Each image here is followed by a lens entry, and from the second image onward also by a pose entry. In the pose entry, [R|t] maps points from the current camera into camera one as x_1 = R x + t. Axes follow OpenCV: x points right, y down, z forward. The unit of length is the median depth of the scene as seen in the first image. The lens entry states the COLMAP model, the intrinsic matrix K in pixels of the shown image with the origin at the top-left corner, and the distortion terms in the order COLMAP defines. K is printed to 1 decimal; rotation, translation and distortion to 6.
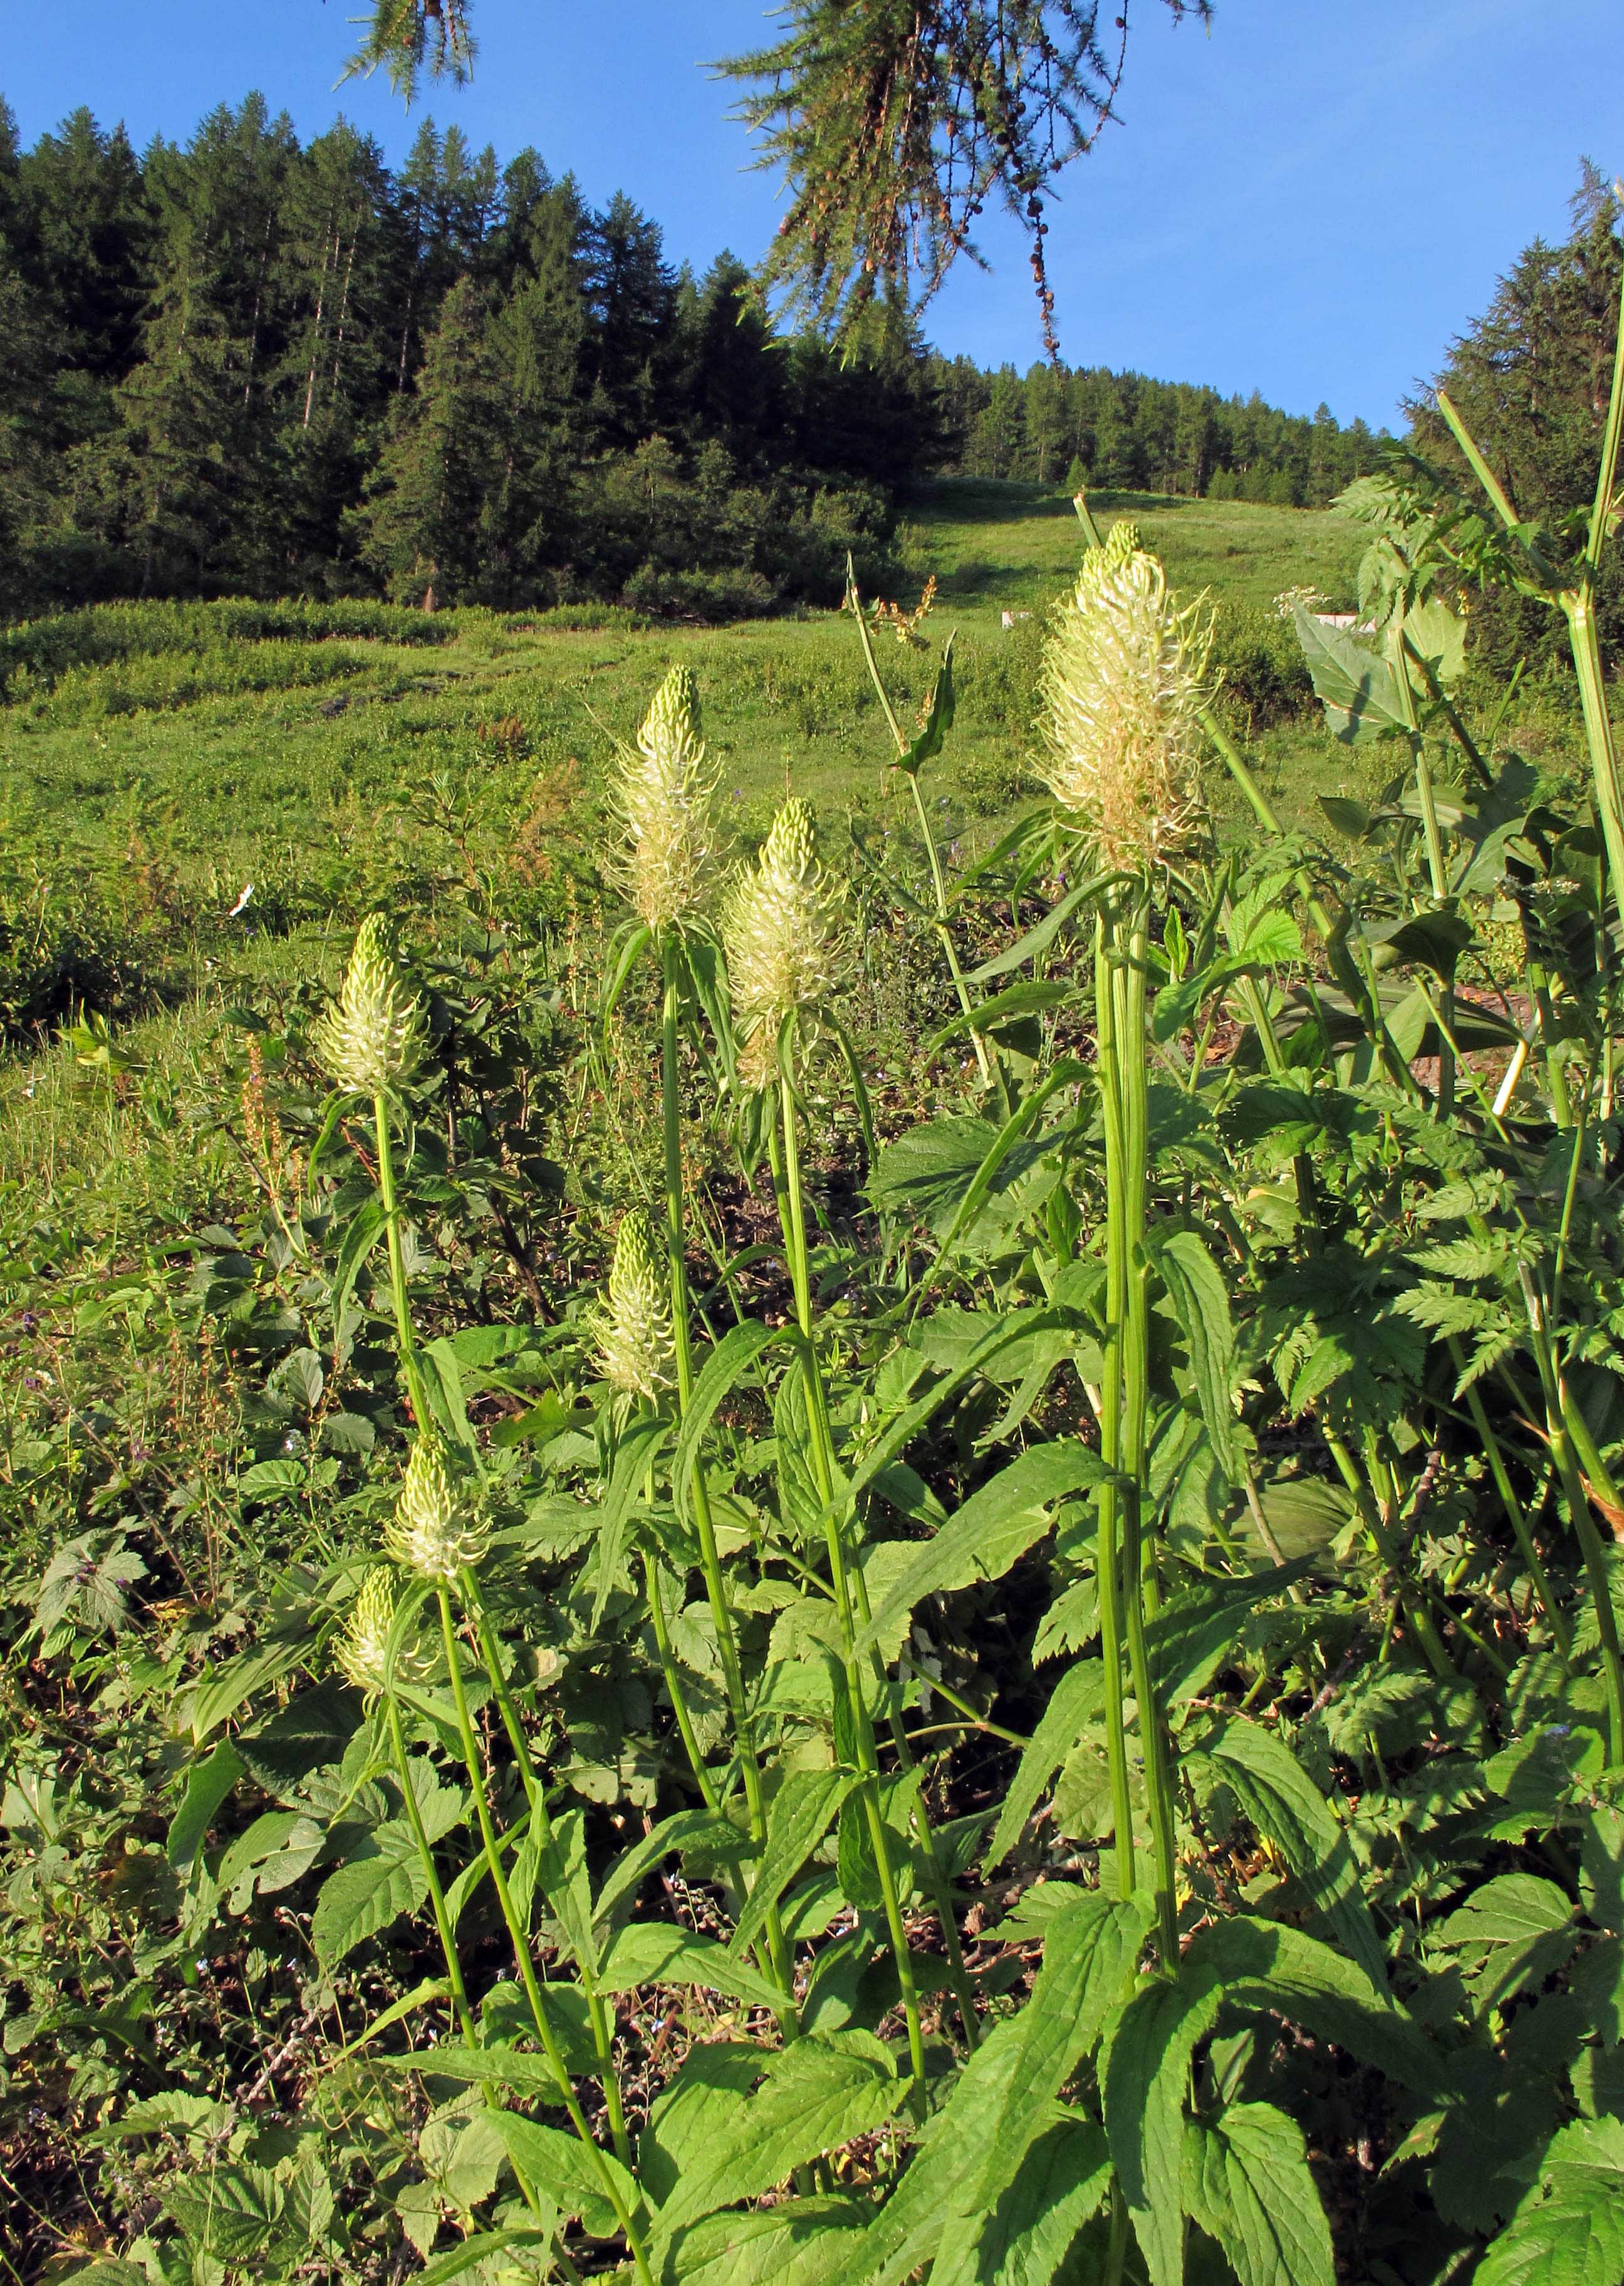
lens RADIAL K [[1896.8, 0, 786.1], [0, 1896.8, 1120.4], [0, 0, 1]] dist [-0.155793, 0.146040]
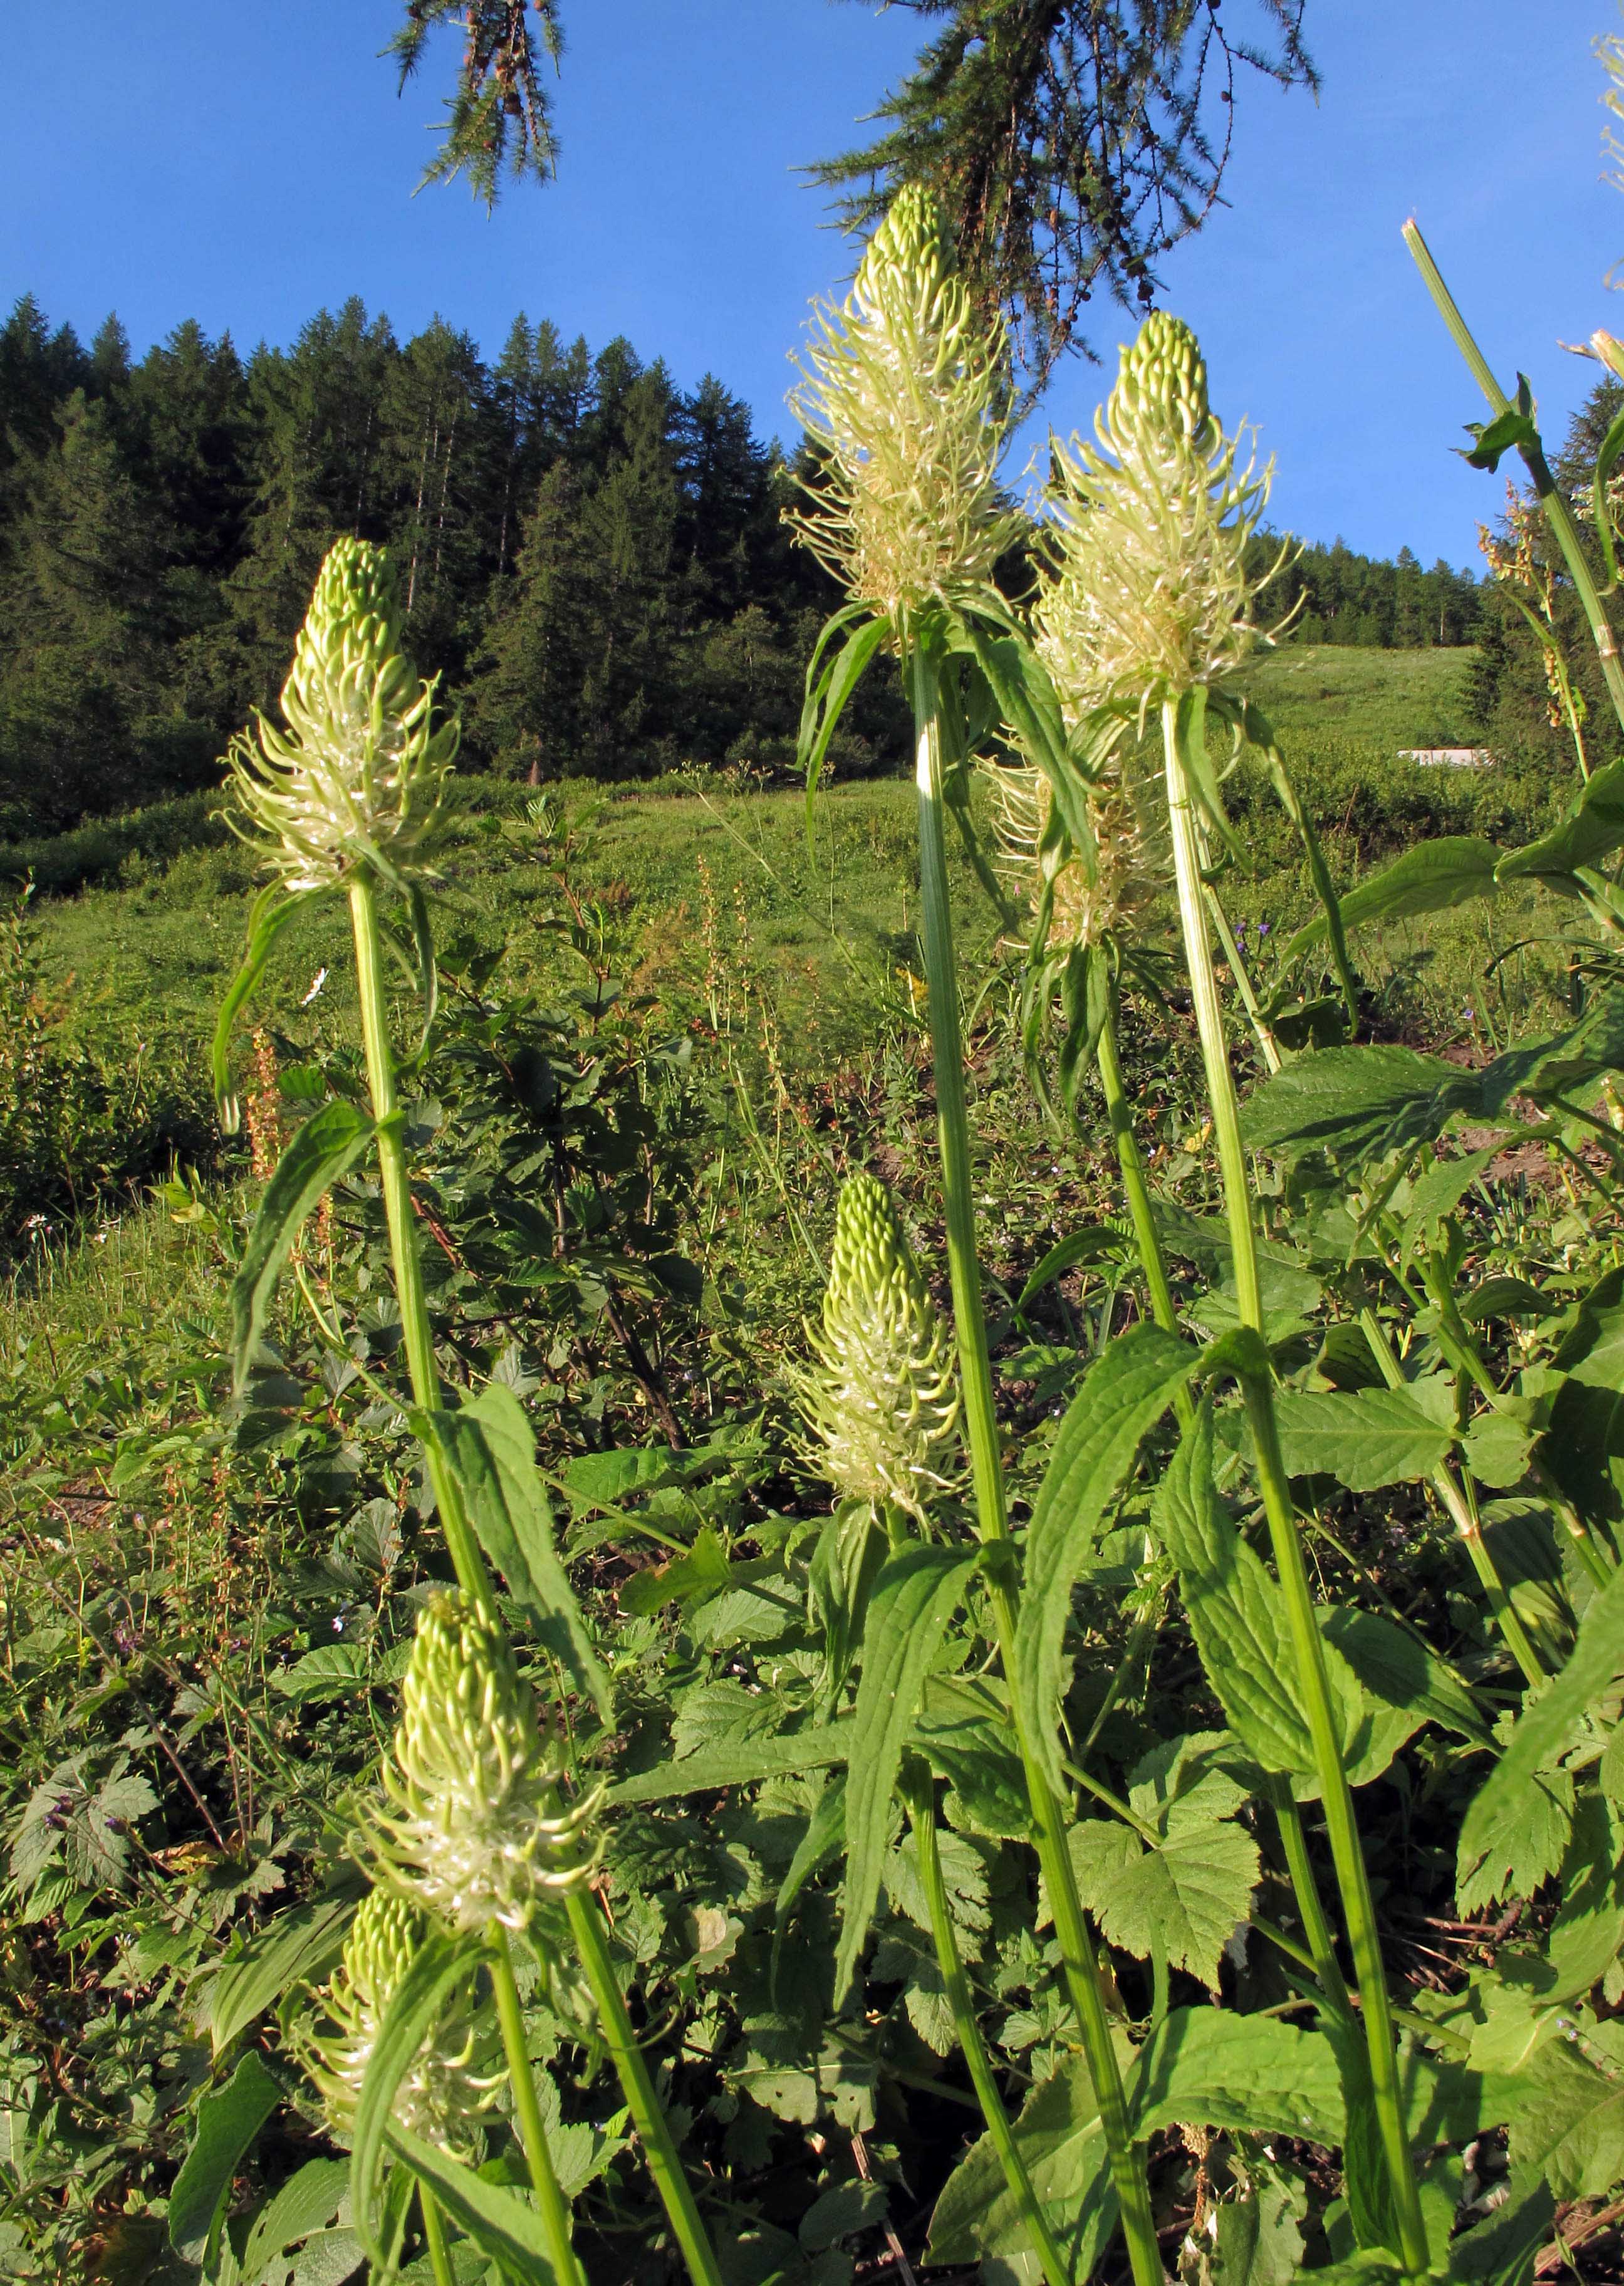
lens RADIAL K [[1898.7, 0, 868.6], [0, 1898.7, 1134.1], [0, 0, 1]] dist [-0.153194, 0.127250]
pose [[0.999039, -0.040172, -0.017519, -0.039653], [0.038729, 0.996345, -0.076131, 0.044838], [0.020513, 0.075379, 0.996944, 0.255547]]
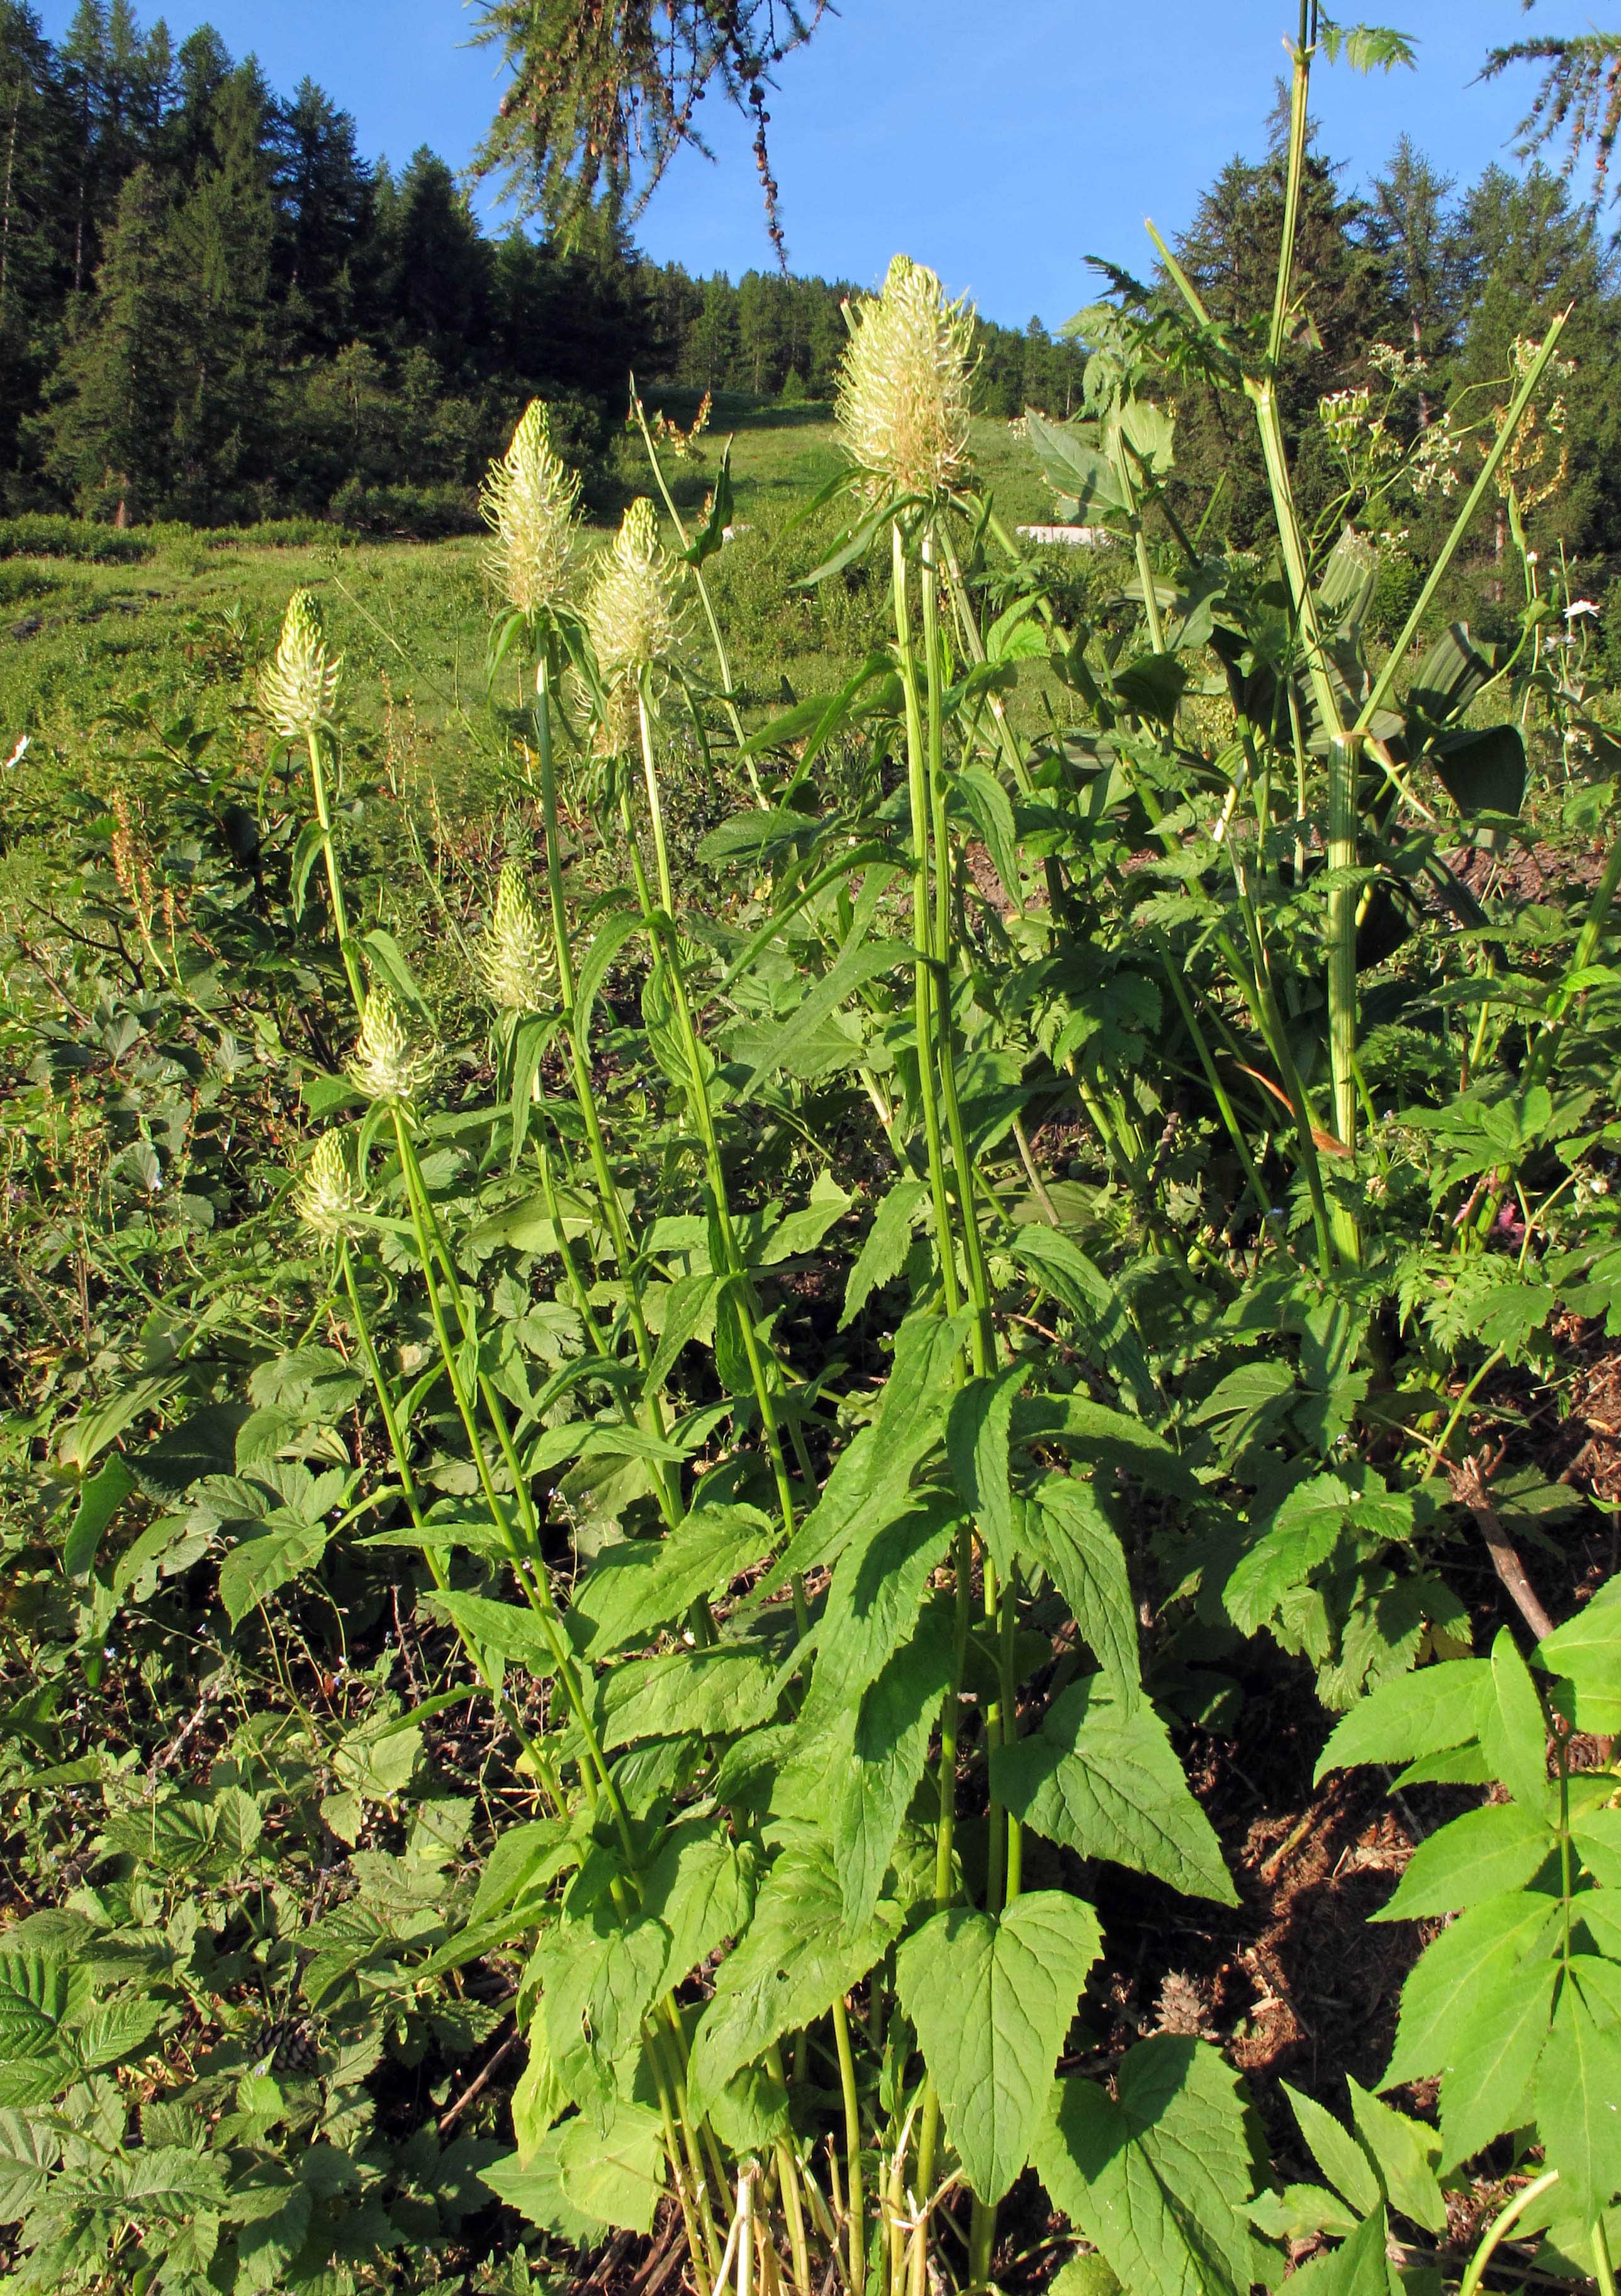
lens RADIAL K [[1907.0, 0, 867.3], [0, 1907.0, 1139.1], [0, 0, 1]] dist [-0.153194, 0.127250]
pose [[0.983053, -0.049466, 0.176520, -0.045604], [0.040425, 0.997698, 0.054451, 0.094650], [-0.178807, -0.046392, 0.982790, -0.124467]]
